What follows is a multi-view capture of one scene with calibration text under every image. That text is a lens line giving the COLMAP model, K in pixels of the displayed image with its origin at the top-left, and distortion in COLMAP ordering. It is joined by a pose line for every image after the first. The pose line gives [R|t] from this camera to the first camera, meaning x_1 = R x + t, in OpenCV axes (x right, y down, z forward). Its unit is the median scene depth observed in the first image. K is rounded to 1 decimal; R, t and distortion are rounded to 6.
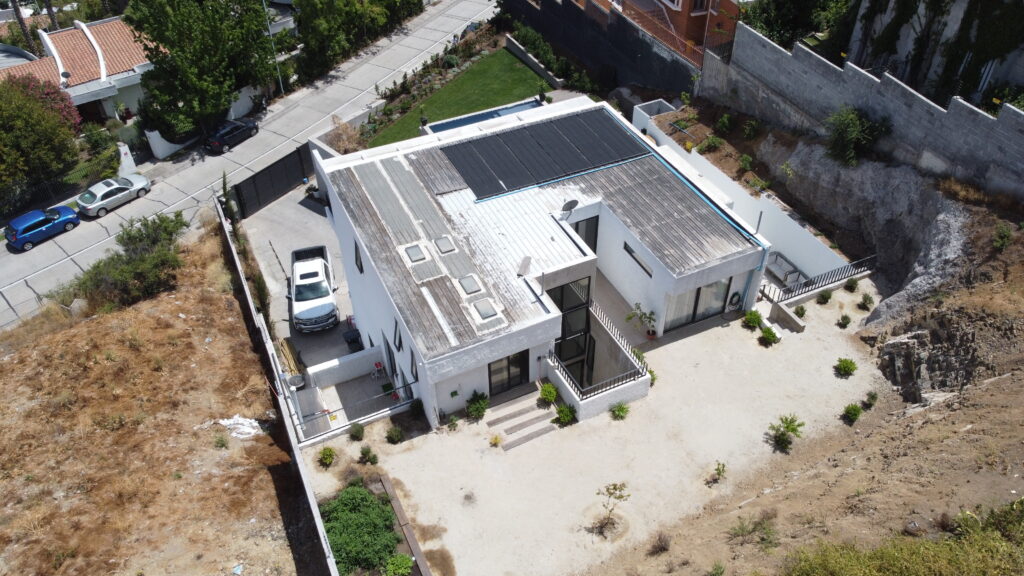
lens RADIAL K [[779.1, 0, 512.4], [0, 779.1, 290.0], [0, 0, 1]] dist [-0.001491, -0.005778]
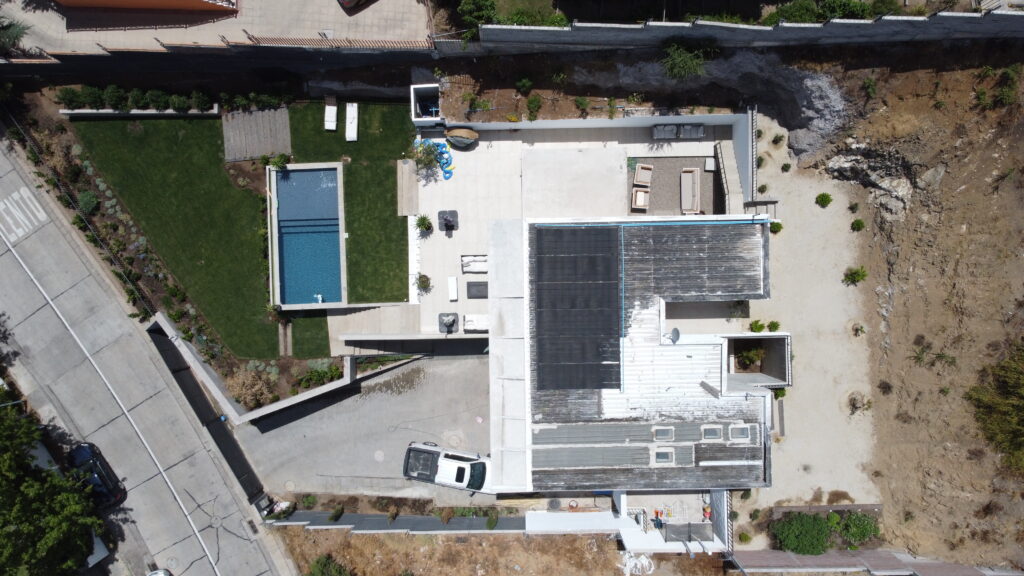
lens RADIAL K [[779.1, 0, 518.2], [0, 779.1, 290.4], [0, 0, 1]] dist [-0.001491, -0.005778]
pose [[0.410430, -0.911875, -0.005570, 0.044315], [0.600233, 0.265553, 0.754455, -1.323949], [-0.686490, -0.312995, 0.656328, 0.383593]]
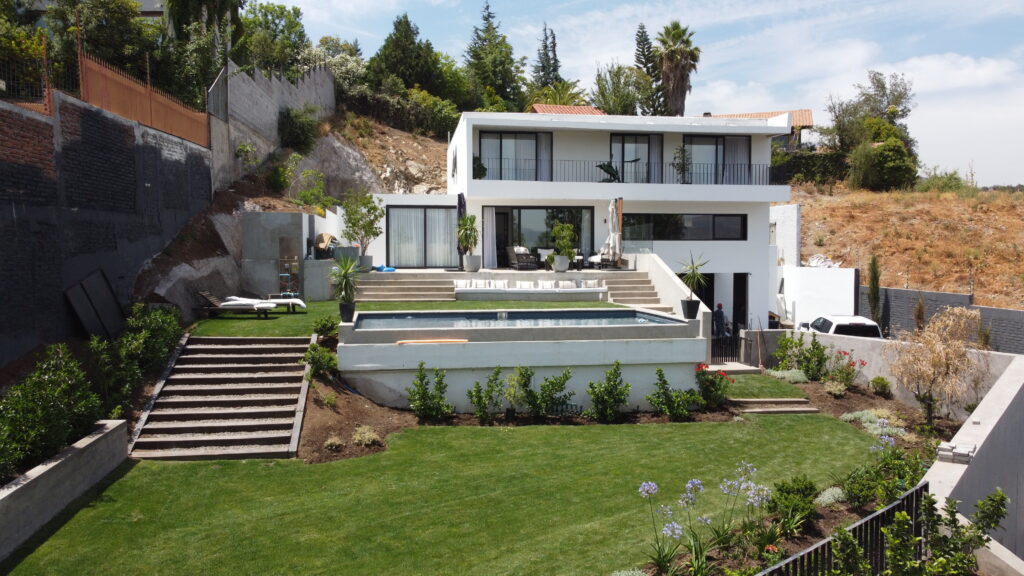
lens RADIAL K [[779.1, 0, 515.7], [0, 779.1, 289.2], [0, 0, 1]] dist [-0.001491, -0.005778]
pose [[-0.956419, -0.003202, 0.291981, -0.257592], [0.200836, 0.718643, 0.665745, -0.885404], [-0.211962, 0.695372, -0.686681, 2.278234]]
